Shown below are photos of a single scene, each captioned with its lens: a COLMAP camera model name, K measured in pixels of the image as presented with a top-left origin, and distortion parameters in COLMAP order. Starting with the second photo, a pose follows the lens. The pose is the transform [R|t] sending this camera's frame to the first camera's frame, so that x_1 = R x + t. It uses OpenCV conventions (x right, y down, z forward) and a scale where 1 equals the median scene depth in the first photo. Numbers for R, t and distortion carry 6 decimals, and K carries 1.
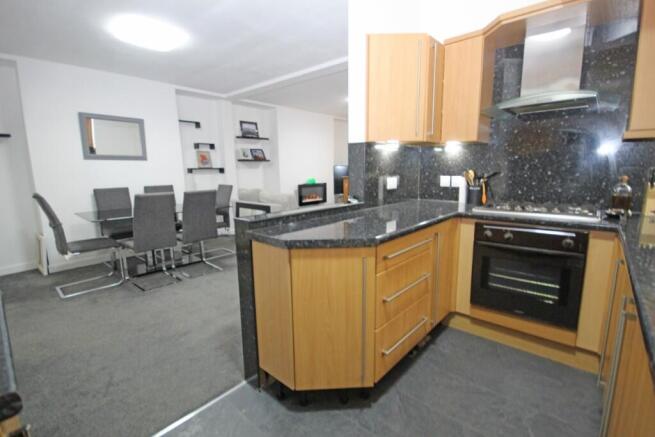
lens RADIAL K [[302.3, 0, 333.1], [0, 302.3, 217.4], [0, 0, 1]] dist [-0.000409, -0.004630]
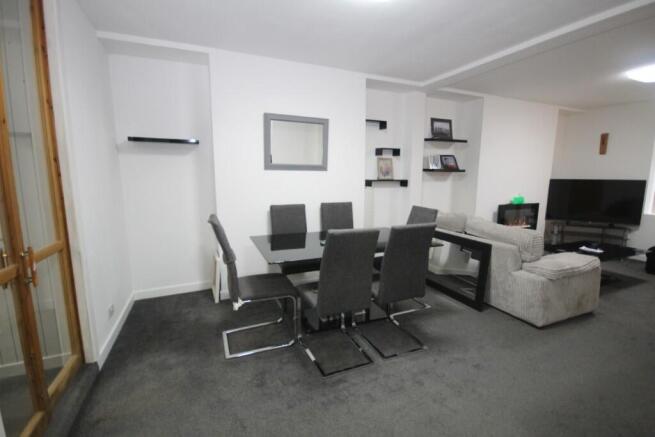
lens RADIAL K [[302.3, 0, 331.7], [0, 302.3, 216.8], [0, 0, 1]] dist [-0.000409, -0.004630]
pose [[0.901665, 0.080621, -0.424853, -0.401825], [-0.087901, 0.996126, 0.002474, -0.111482], [0.423406, 0.035114, 0.905259, 0.450228]]
